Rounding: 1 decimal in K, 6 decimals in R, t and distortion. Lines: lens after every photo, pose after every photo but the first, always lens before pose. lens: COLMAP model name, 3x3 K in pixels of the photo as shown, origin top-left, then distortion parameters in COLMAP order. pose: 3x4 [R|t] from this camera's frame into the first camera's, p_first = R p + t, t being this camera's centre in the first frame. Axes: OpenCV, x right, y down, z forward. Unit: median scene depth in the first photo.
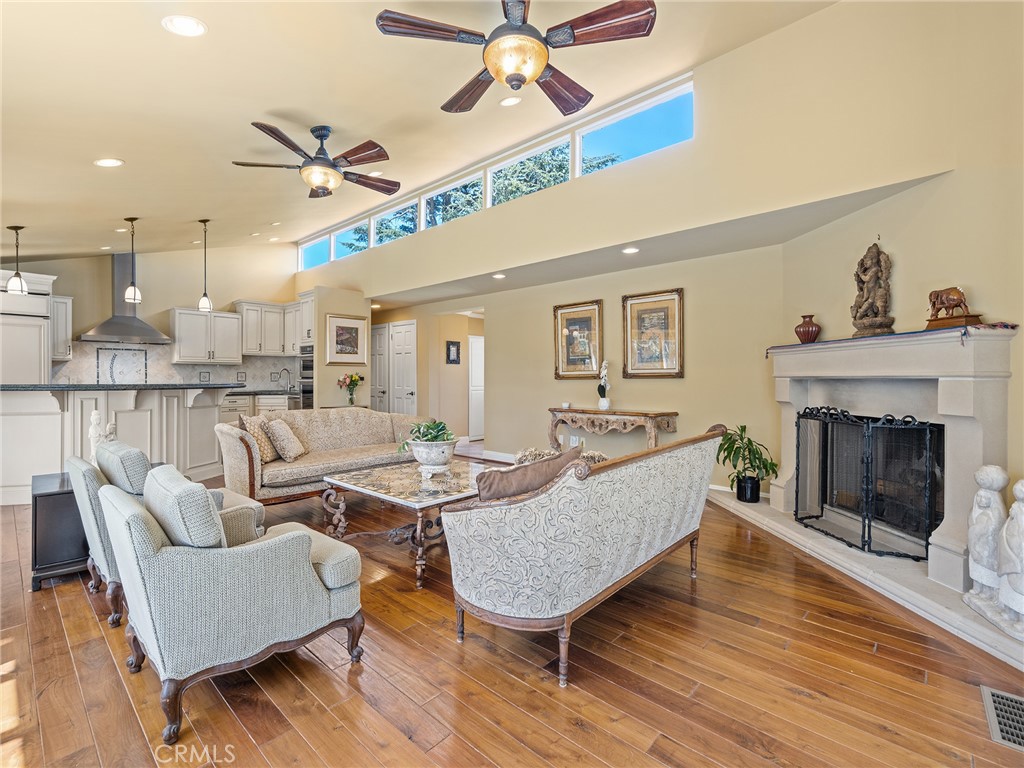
lens RADIAL K [[466.0, 0, 509.2], [0, 466.0, 381.4], [0, 0, 1]] dist [-0.004870, 0.002681]
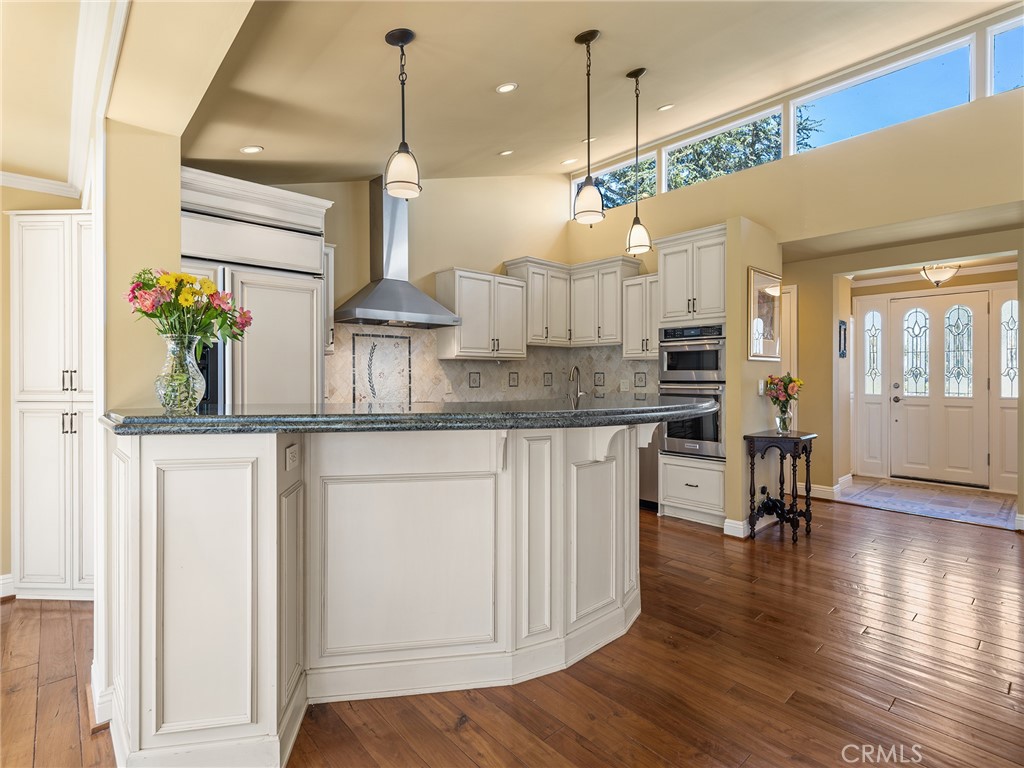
lens RADIAL K [[508.0, 0, 510.2], [0, 508.0, 379.4], [0, 0, 1]] dist [0.002473, 0.001427]
pose [[0.995749, -0.003025, -0.092060, -0.690430], [0.003141, 0.999994, 0.001120, -0.014495], [0.092056, -0.001405, 0.995753, 0.406319]]
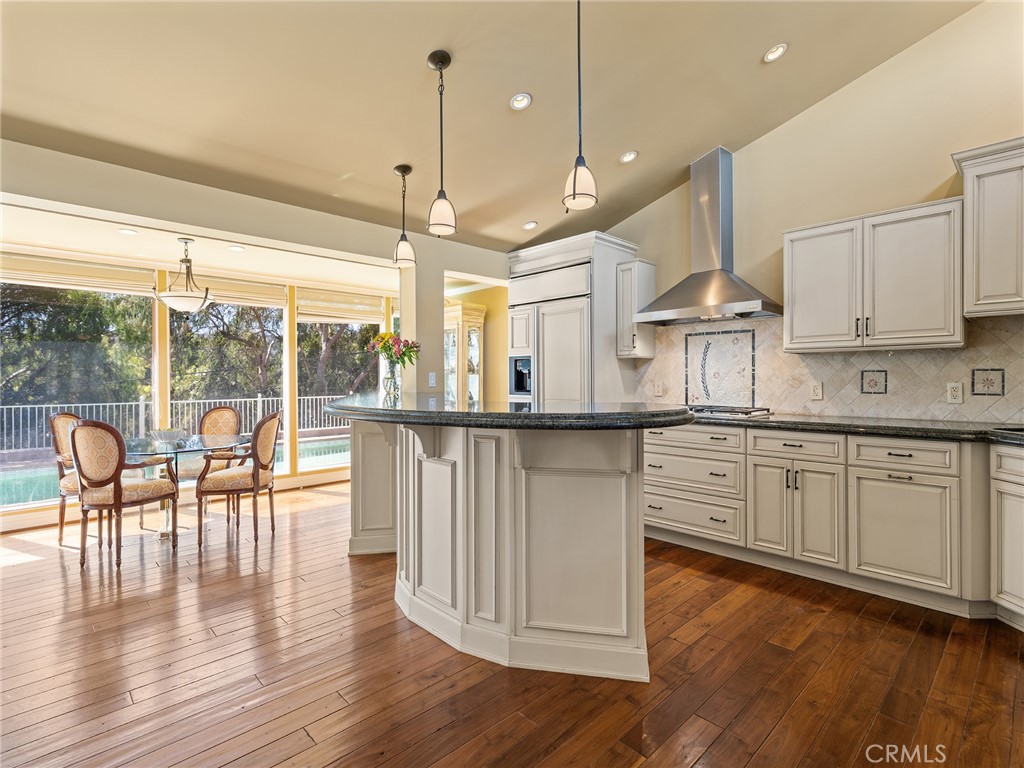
lens RADIAL K [[508.0, 0, 510.2], [0, 508.0, 378.8], [0, 0, 1]] dist [0.002473, 0.001427]
pose [[-0.069057, 0.005055, -0.997600, -0.237470], [0.000359, 0.999987, 0.005042, -0.019367], [0.997613, -0.000010, -0.069058, 0.905828]]
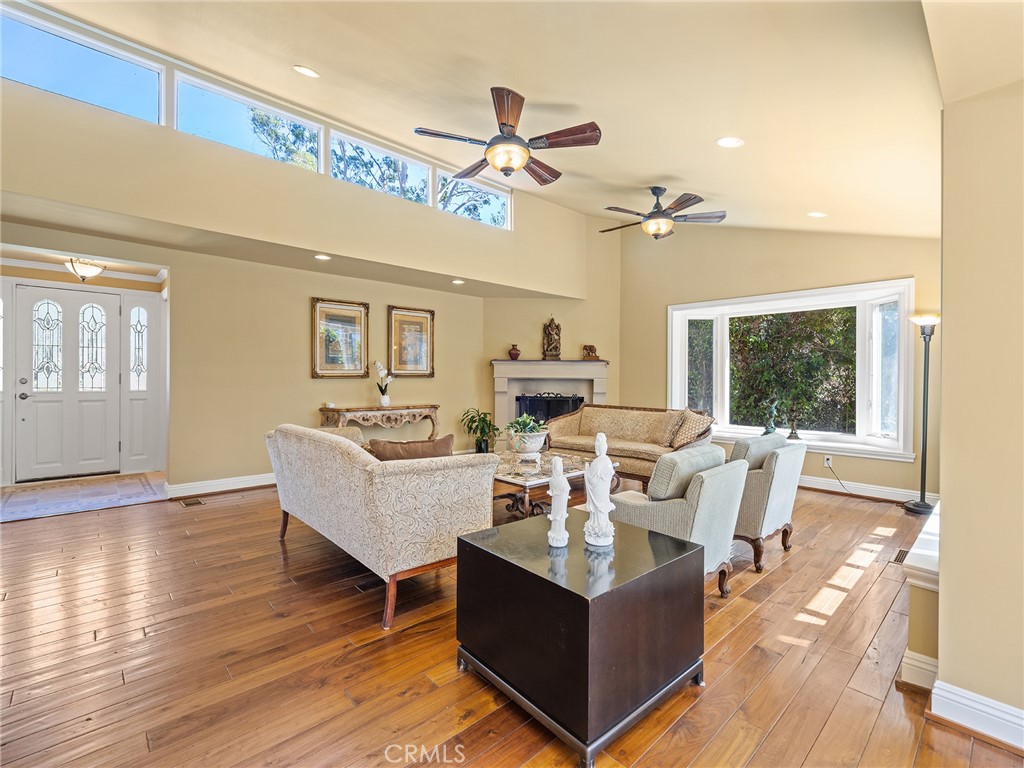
lens RADIAL K [[466.0, 0, 511.7], [0, 466.0, 372.2], [0, 0, 1]] dist [-0.004870, 0.002681]
pose [[0.089148, 0.009877, 0.995969, -0.776941], [-0.003568, 0.999948, -0.009597, -0.009112], [-0.996012, -0.002698, 0.089179, 0.538277]]
